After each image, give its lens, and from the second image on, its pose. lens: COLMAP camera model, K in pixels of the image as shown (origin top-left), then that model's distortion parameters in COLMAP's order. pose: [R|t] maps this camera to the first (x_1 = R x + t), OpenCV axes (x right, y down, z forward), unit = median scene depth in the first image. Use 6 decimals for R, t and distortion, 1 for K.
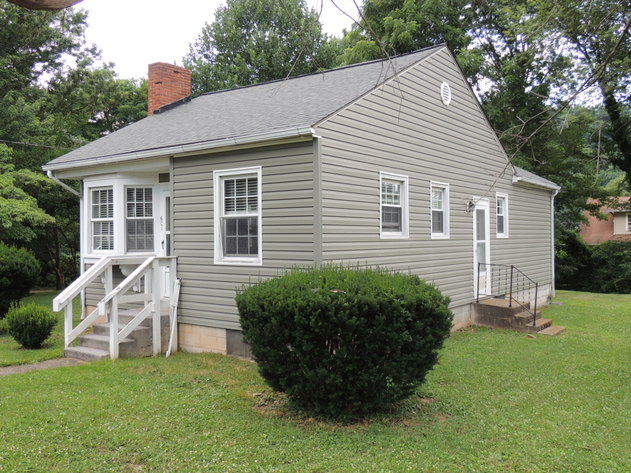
lens RADIAL K [[583.8, 0, 315.5], [0, 583.8, 236.5], [0, 0, 1]] dist [-0.009777, -0.004167]
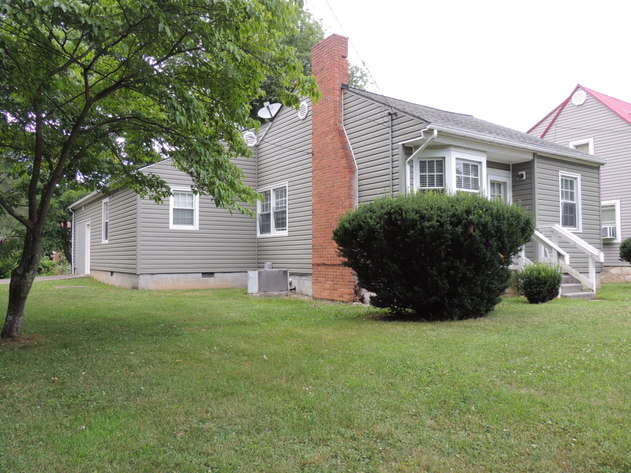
lens RADIAL K [[502.6, 0, 315.5], [0, 502.6, 236.5], [0, 0, 1]] dist [-0.008046, -0.005117]
pose [[0.328024, 0.049096, 0.943393, -1.625351], [0.006842, 0.998499, -0.054342, 0.127444], [-0.944645, 0.024280, 0.327196, 1.181203]]
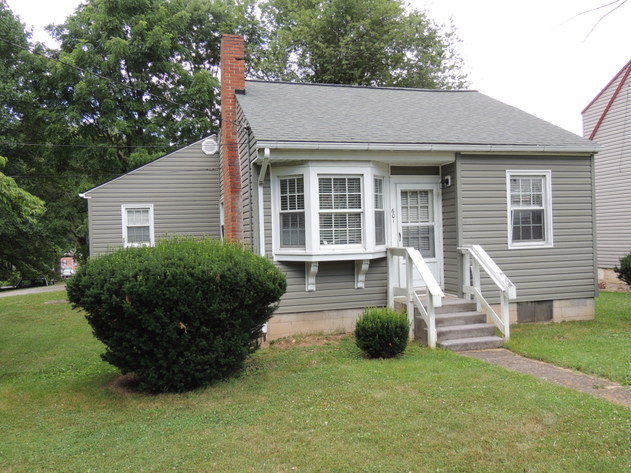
lens RADIAL K [[546.7, 0, 315.5], [0, 546.7, 236.5], [0, 0, 1]] dist [-0.011610, -0.002906]
pose [[0.618795, -0.011533, 0.785468, -1.282804], [0.029804, 0.999517, -0.008804, 0.019525], [-0.784987, 0.028858, 0.618840, 0.625993]]
